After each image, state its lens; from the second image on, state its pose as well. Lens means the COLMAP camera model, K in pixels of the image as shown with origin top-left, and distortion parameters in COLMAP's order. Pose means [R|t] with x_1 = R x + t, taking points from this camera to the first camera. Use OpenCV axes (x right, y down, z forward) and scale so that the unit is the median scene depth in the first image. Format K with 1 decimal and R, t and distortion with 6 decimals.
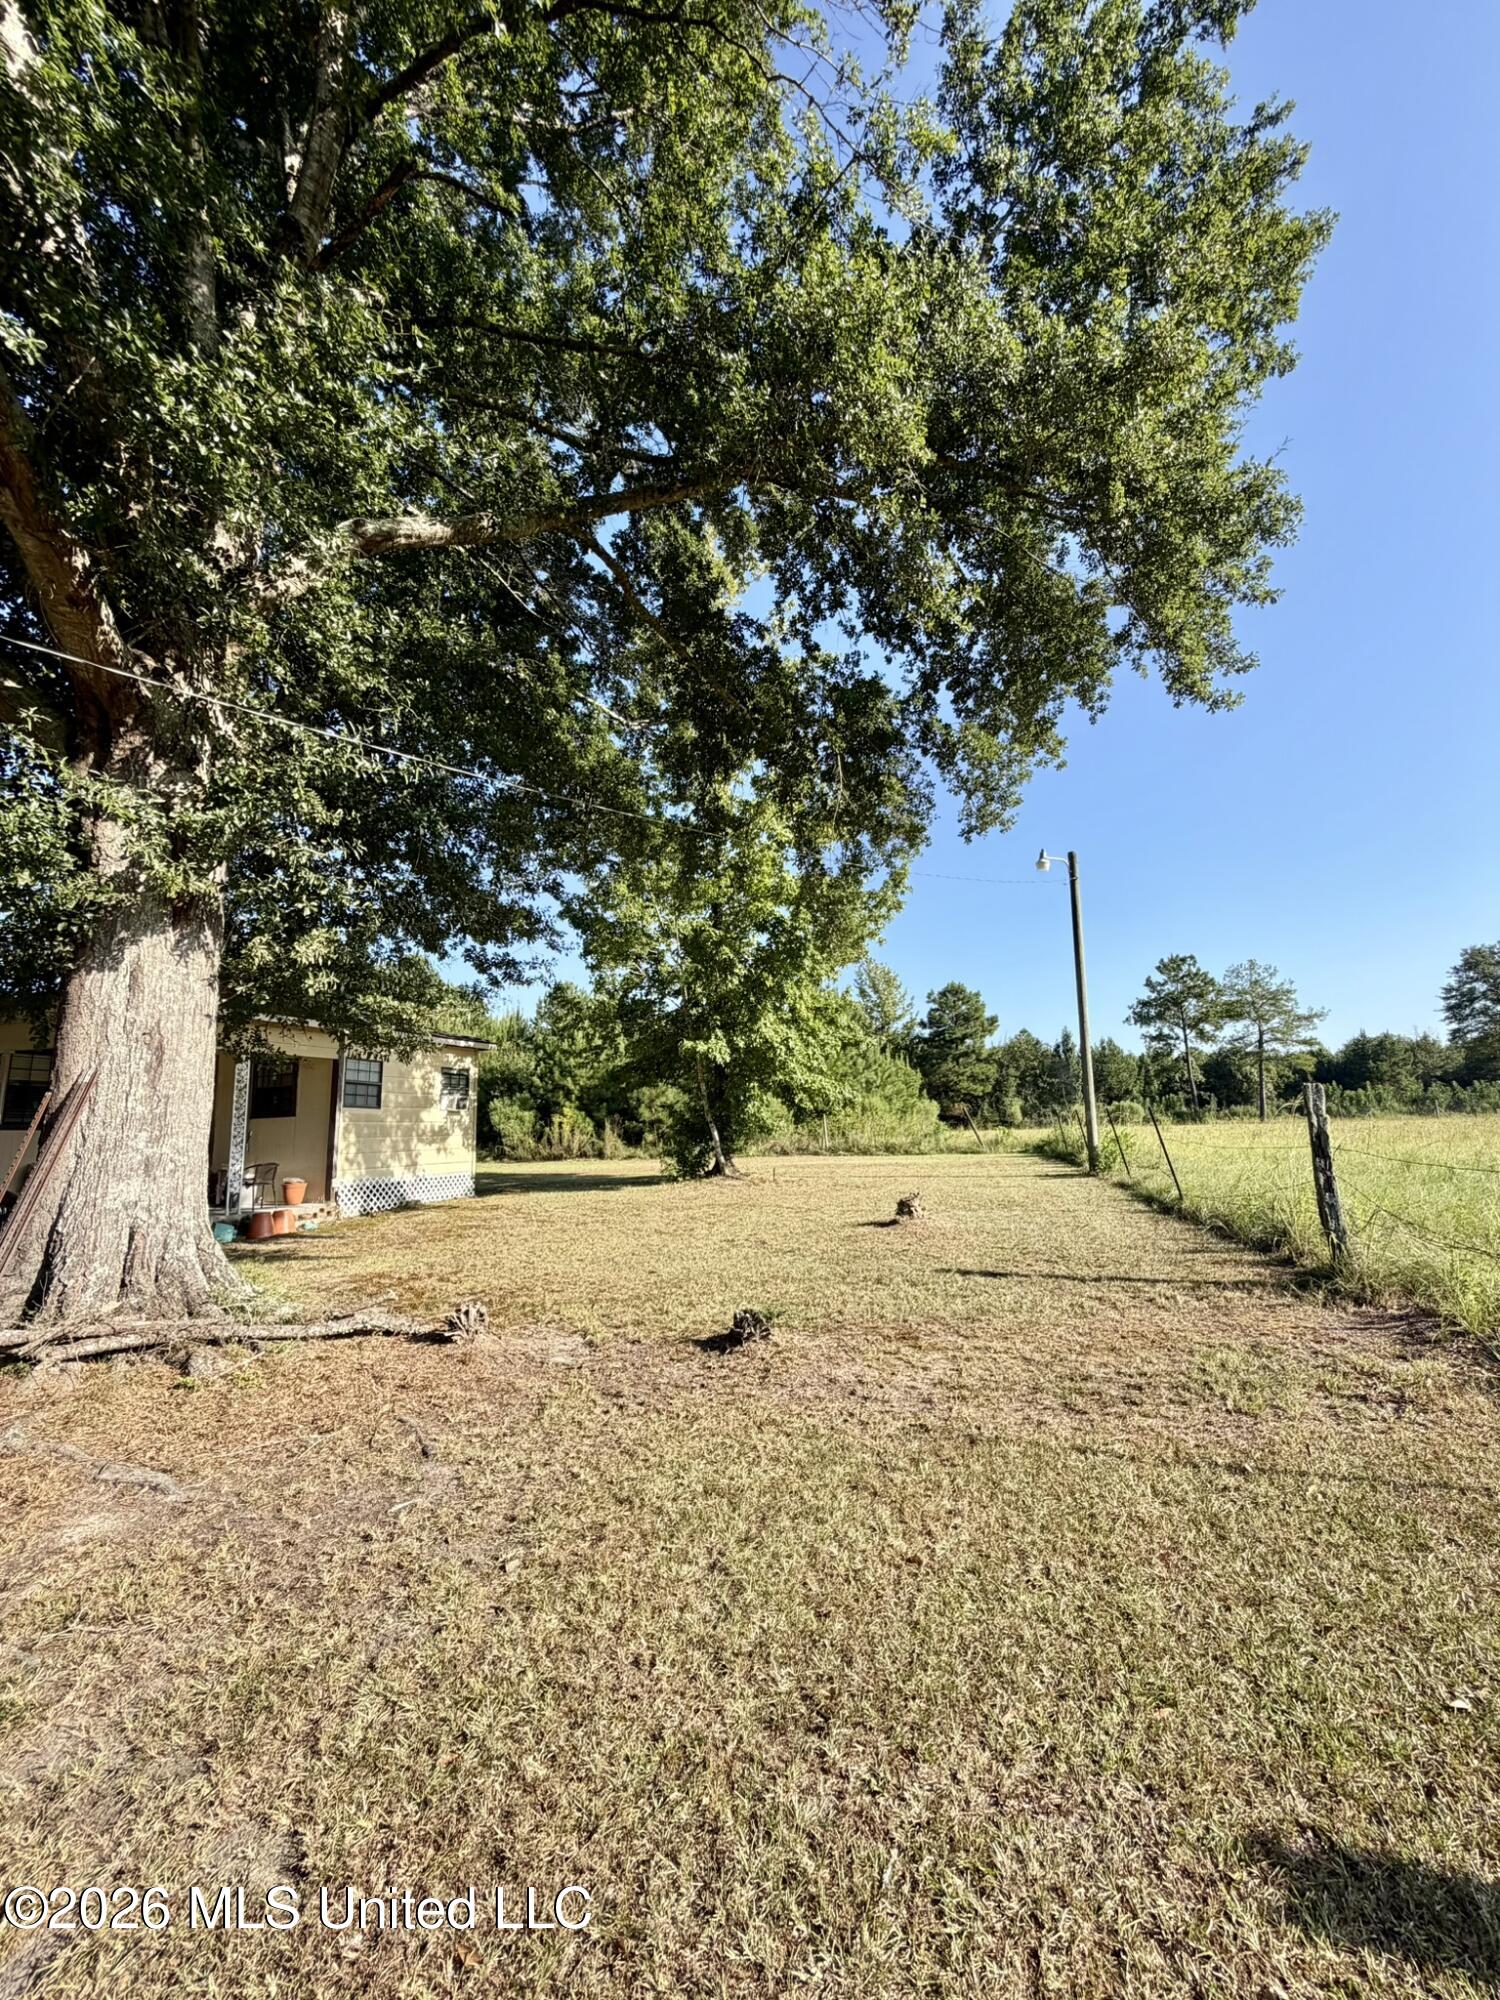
lens RADIAL K [[801.8, 0, 749.9], [0, 801.8, 998.9], [0, 0, 1]] dist [0.000891, 0.000124]
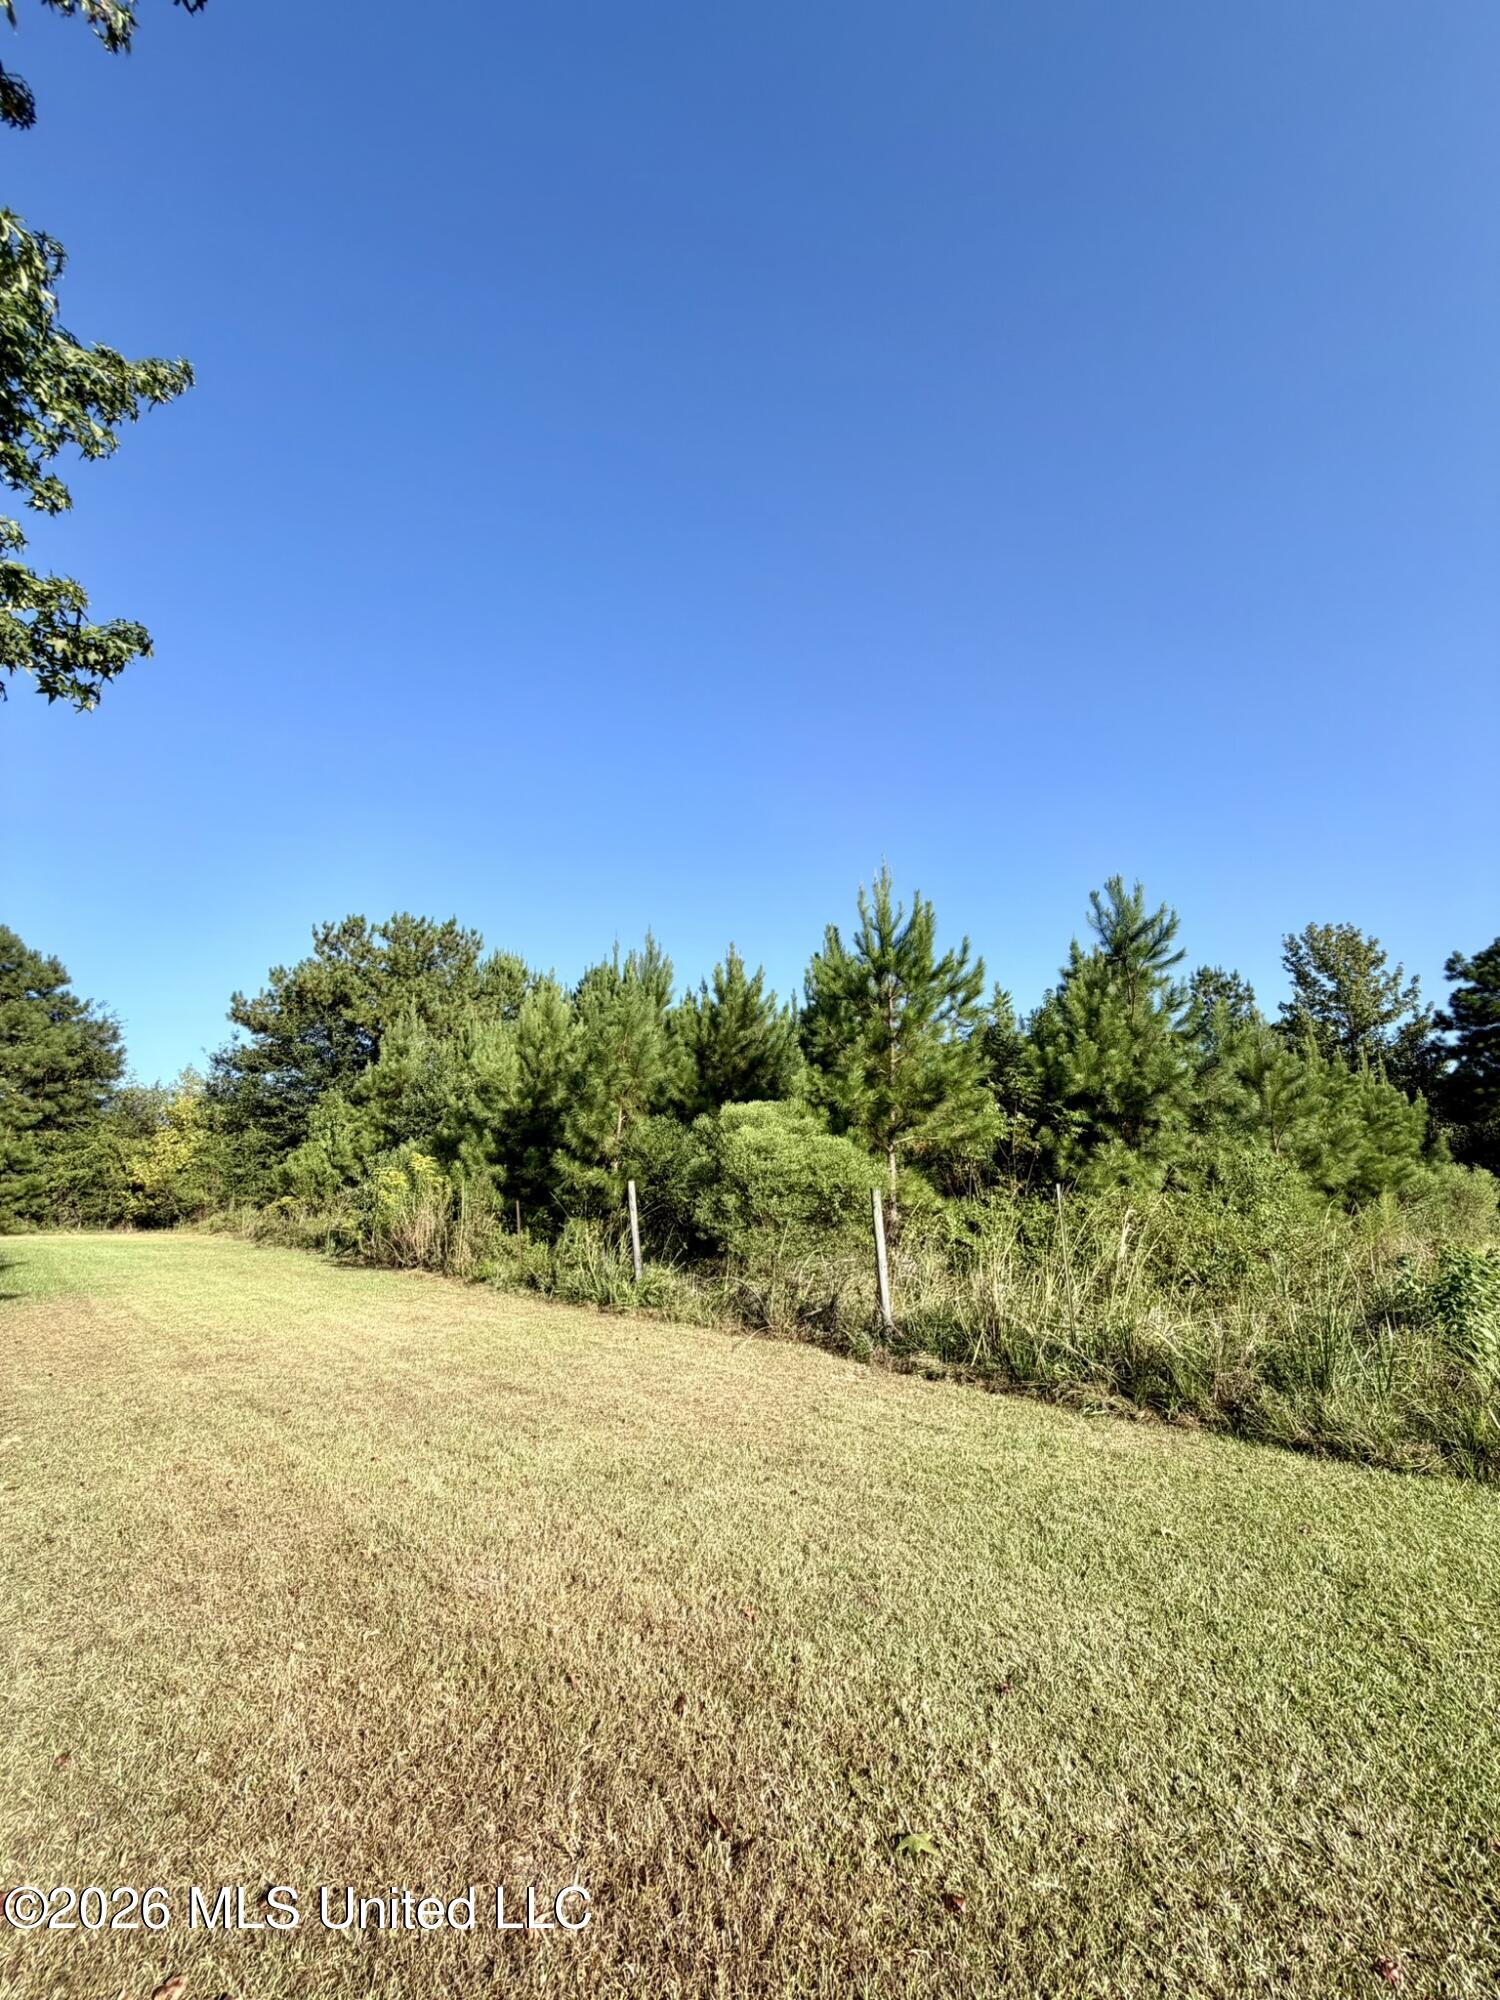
lens RADIAL K [[801.8, 0, 748.7], [0, 801.8, 1003.0], [0, 0, 1]] dist [0.000891, 0.000124]
pose [[0.871839, -0.081850, -0.482905, 0.073536], [0.048586, 0.995528, -0.081020, 0.040481], [0.487377, 0.047174, 0.871916, 0.316117]]
